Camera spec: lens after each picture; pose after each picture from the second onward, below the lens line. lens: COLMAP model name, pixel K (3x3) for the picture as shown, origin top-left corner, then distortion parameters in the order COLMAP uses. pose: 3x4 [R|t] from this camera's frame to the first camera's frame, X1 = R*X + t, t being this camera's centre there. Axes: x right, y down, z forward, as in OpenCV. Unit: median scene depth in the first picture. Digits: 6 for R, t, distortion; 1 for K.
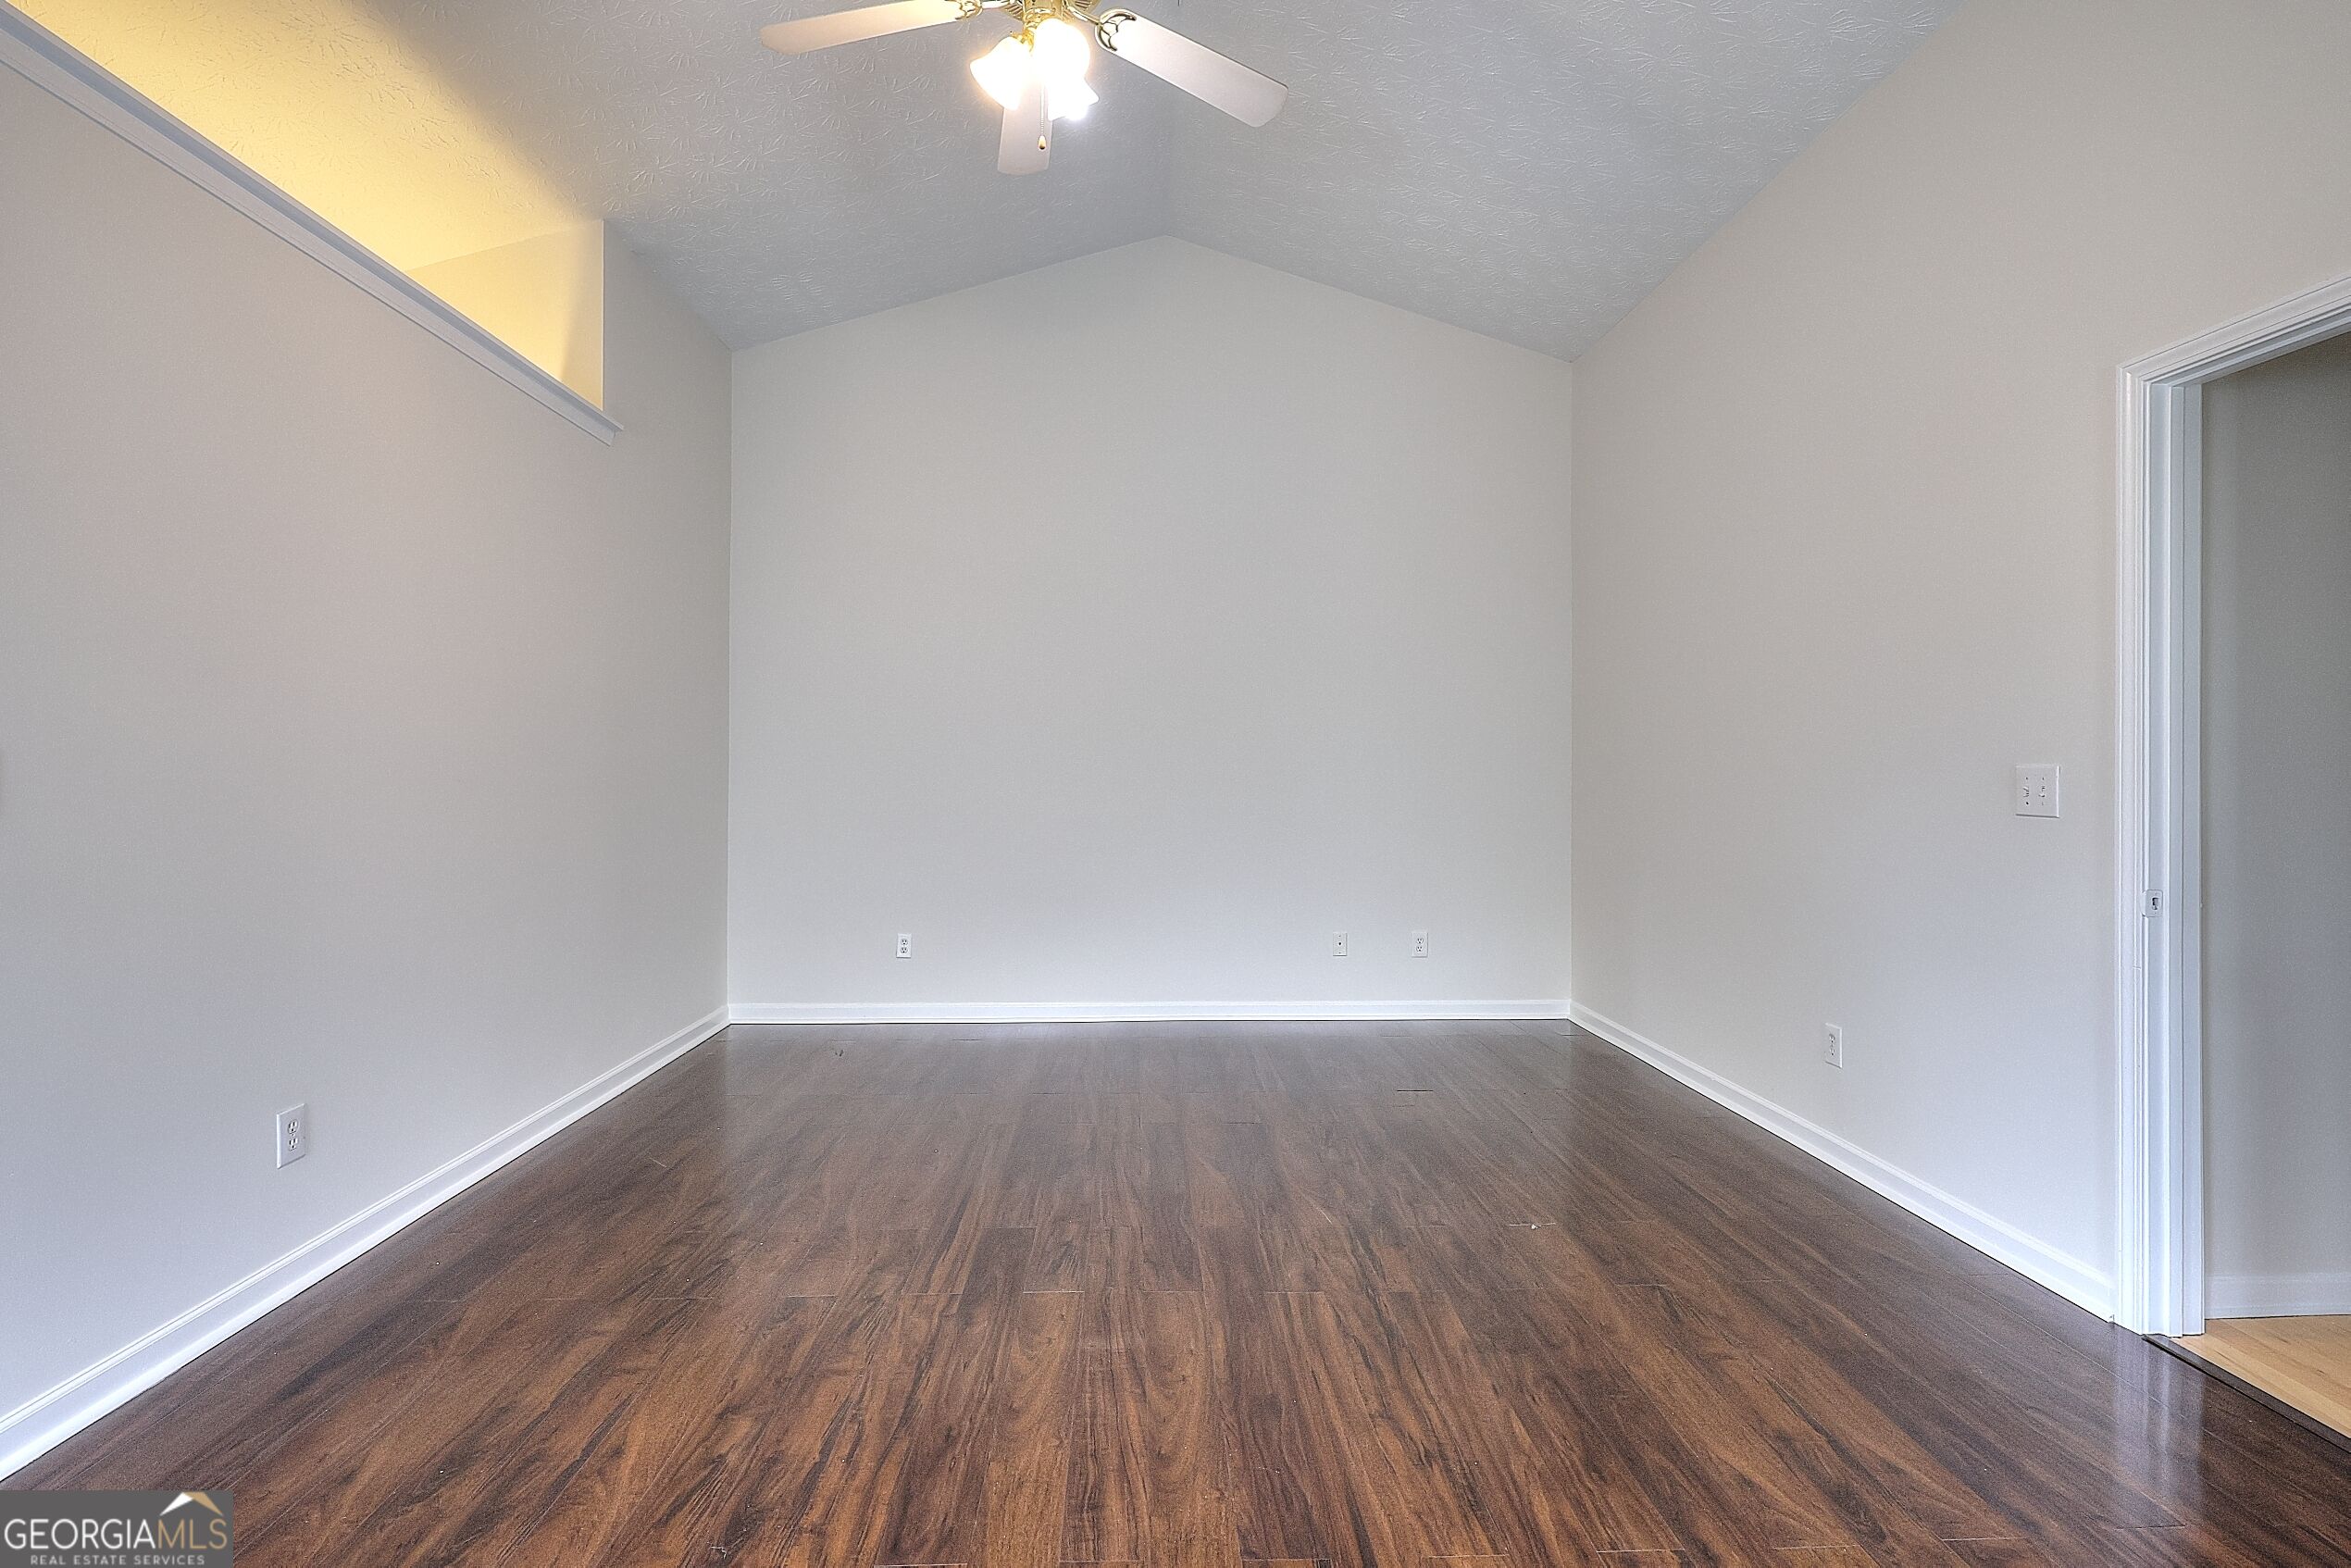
lens RADIAL K [[1089.3, 0, 1177.8], [0, 1089.3, 770.4], [0, 0, 1]] dist [-0.001214, -0.000167]
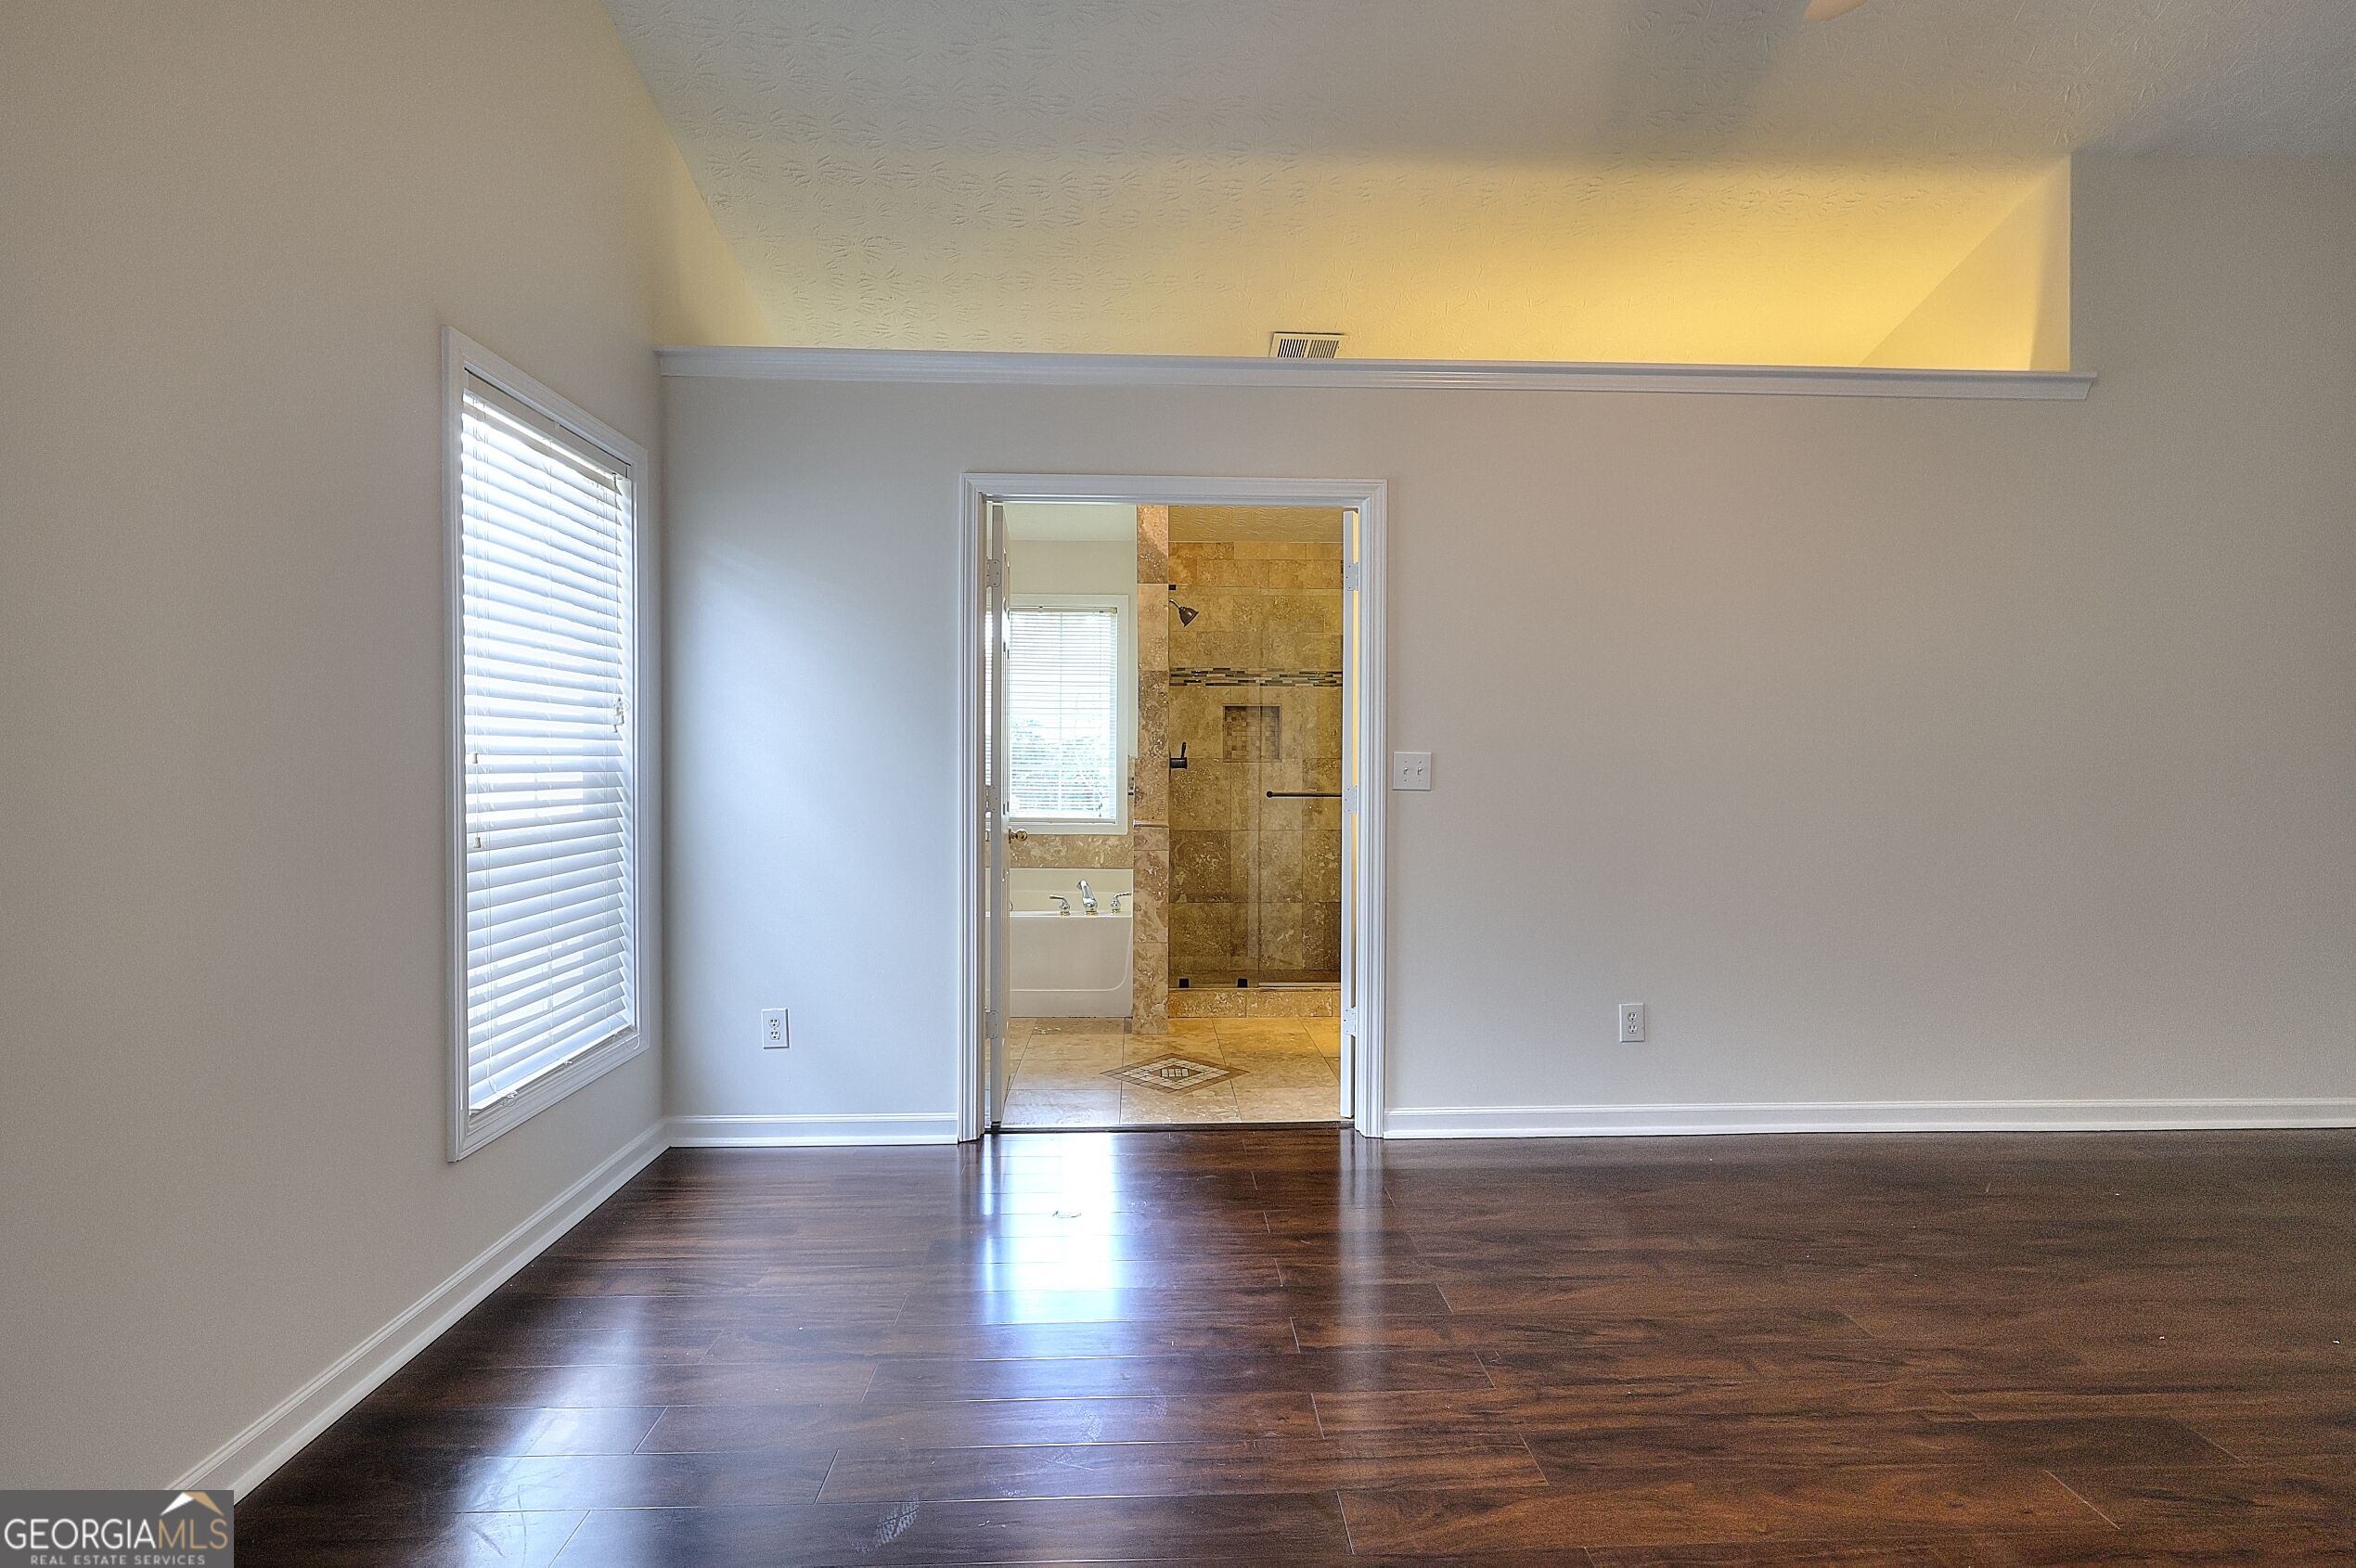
lens RADIAL K [[1091.6, 0, 1180.3], [0, 1091.6, 770.4], [0, 0, 1]] dist [-0.001214, -0.000167]
pose [[-0.006108, 0.004351, -0.999972, 0.636246], [0.000332, 0.999990, 0.004349, 0.002058], [0.999981, -0.000305, -0.006109, 0.445851]]
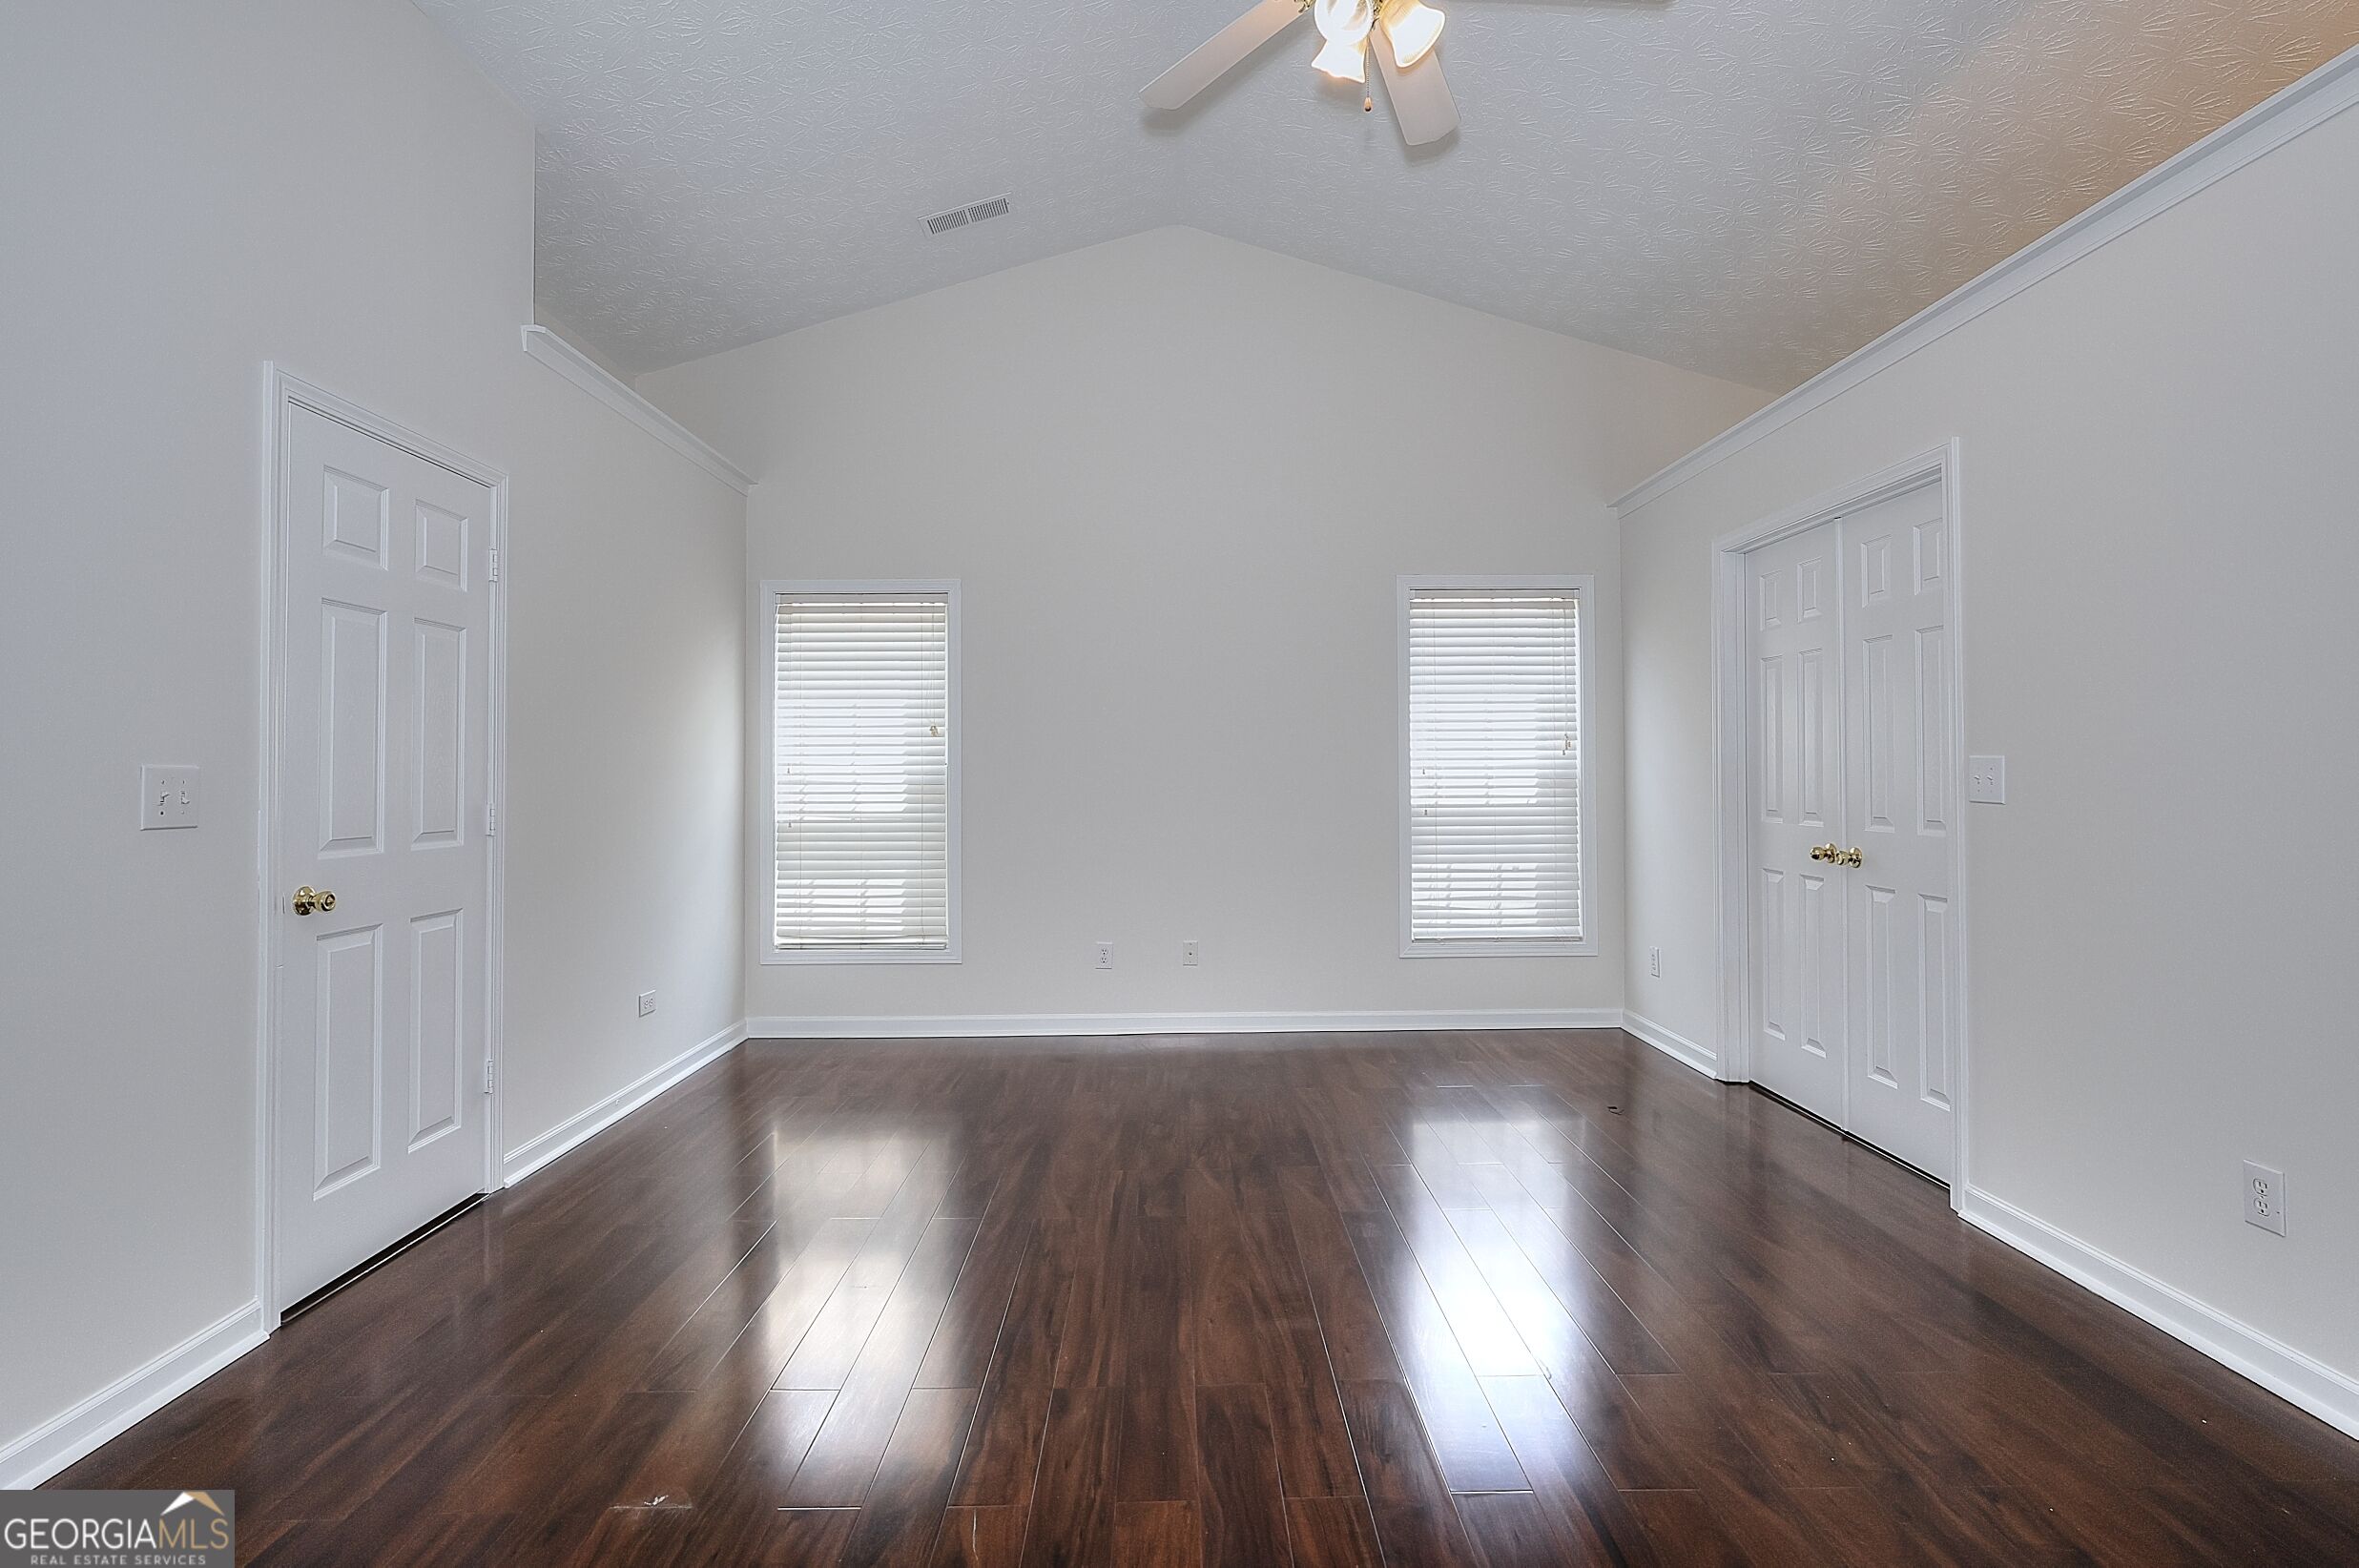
lens RADIAL K [[1092.9, 0, 1181.8], [0, 1092.9, 770.3], [0, 0, 1]] dist [-0.001214, -0.000167]
pose [[-0.999534, 0.000225, 0.030526, 0.008453], [0.000088, 0.999990, -0.004474, 0.002741], [-0.030526, -0.004469, -0.999524, 1.991972]]
